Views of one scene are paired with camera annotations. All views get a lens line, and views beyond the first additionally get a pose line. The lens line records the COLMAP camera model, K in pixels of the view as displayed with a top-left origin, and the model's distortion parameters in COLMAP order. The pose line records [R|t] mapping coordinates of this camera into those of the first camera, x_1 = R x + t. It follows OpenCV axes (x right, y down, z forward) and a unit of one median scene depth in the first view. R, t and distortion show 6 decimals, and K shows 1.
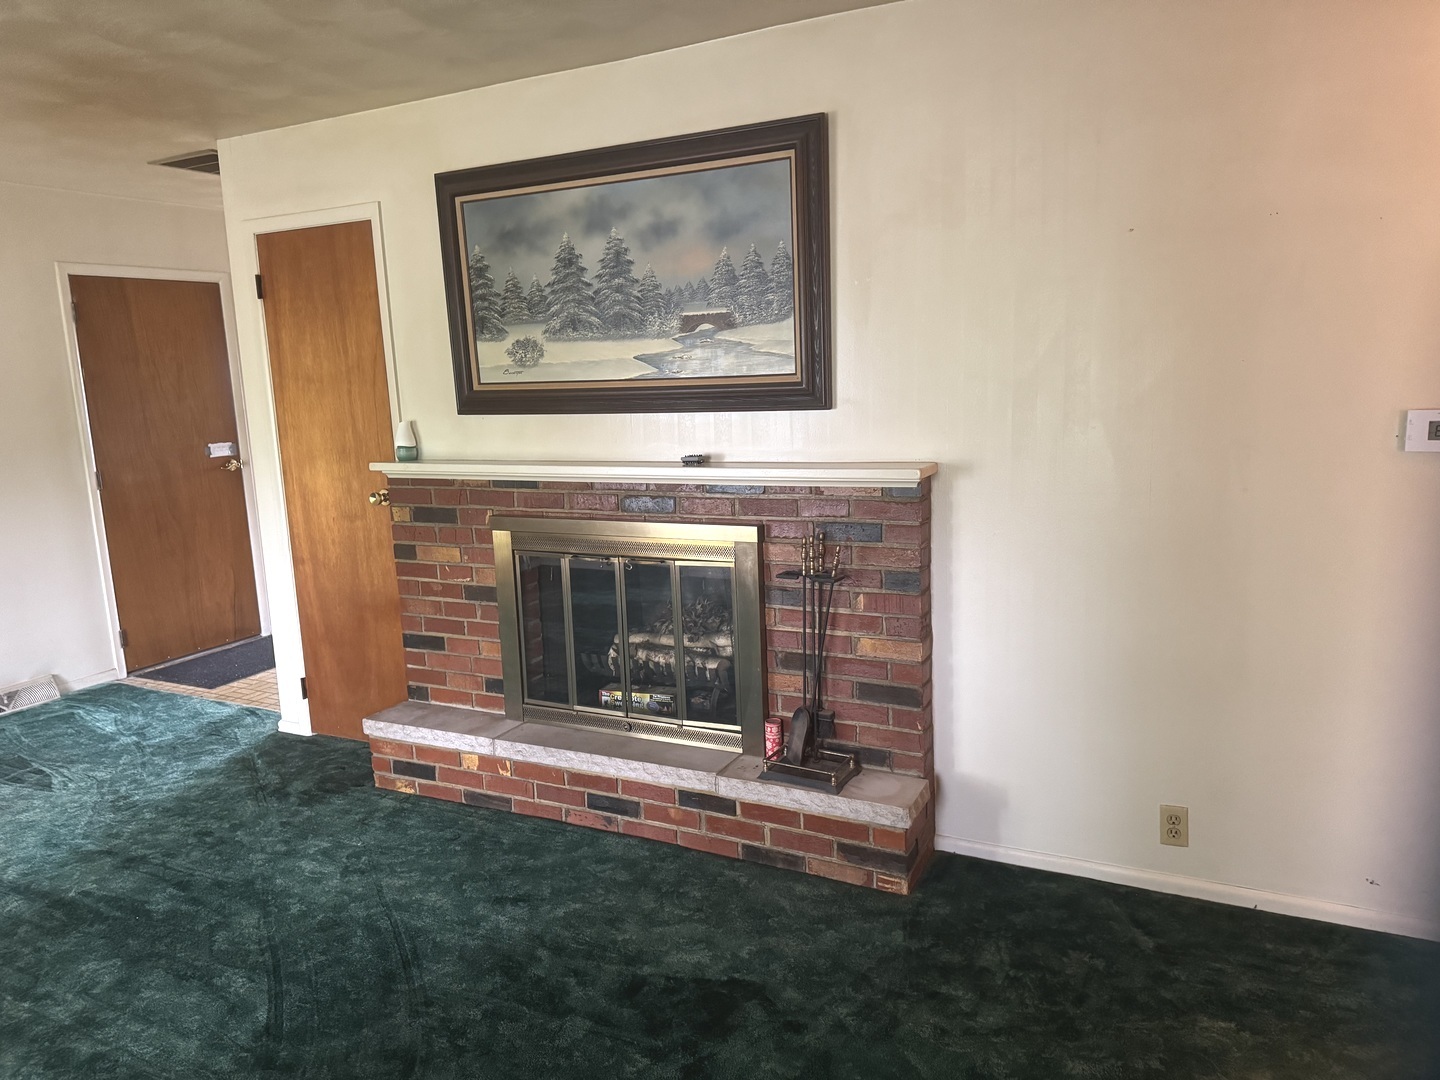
lens RADIAL K [[1006.2, 0, 721.4], [0, 1006.2, 540.8], [0, 0, 1]] dist [0.042514, -0.024006]
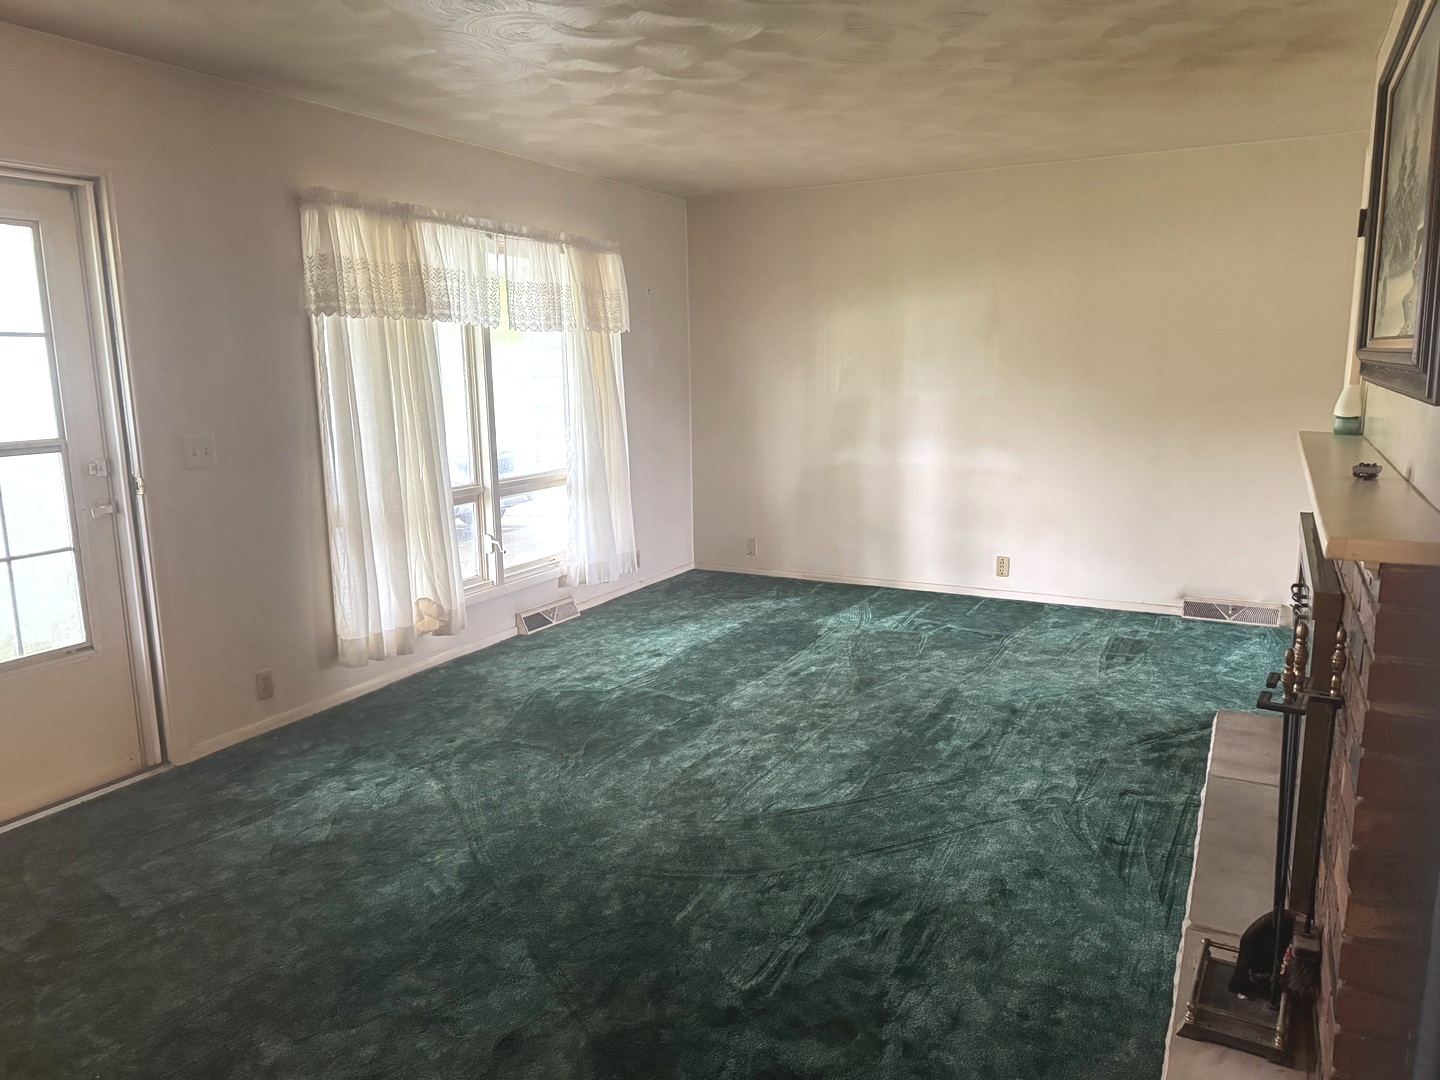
lens RADIAL K [[1006.2, 0, 721.1], [0, 1006.2, 539.7], [0, 0, 1]] dist [0.042514, -0.024006]
pose [[-0.030286, 0.212005, -0.976799, 0.614927], [-0.147955, 0.965531, 0.214147, -0.120410], [0.988530, 0.151008, 0.002125, 0.630206]]
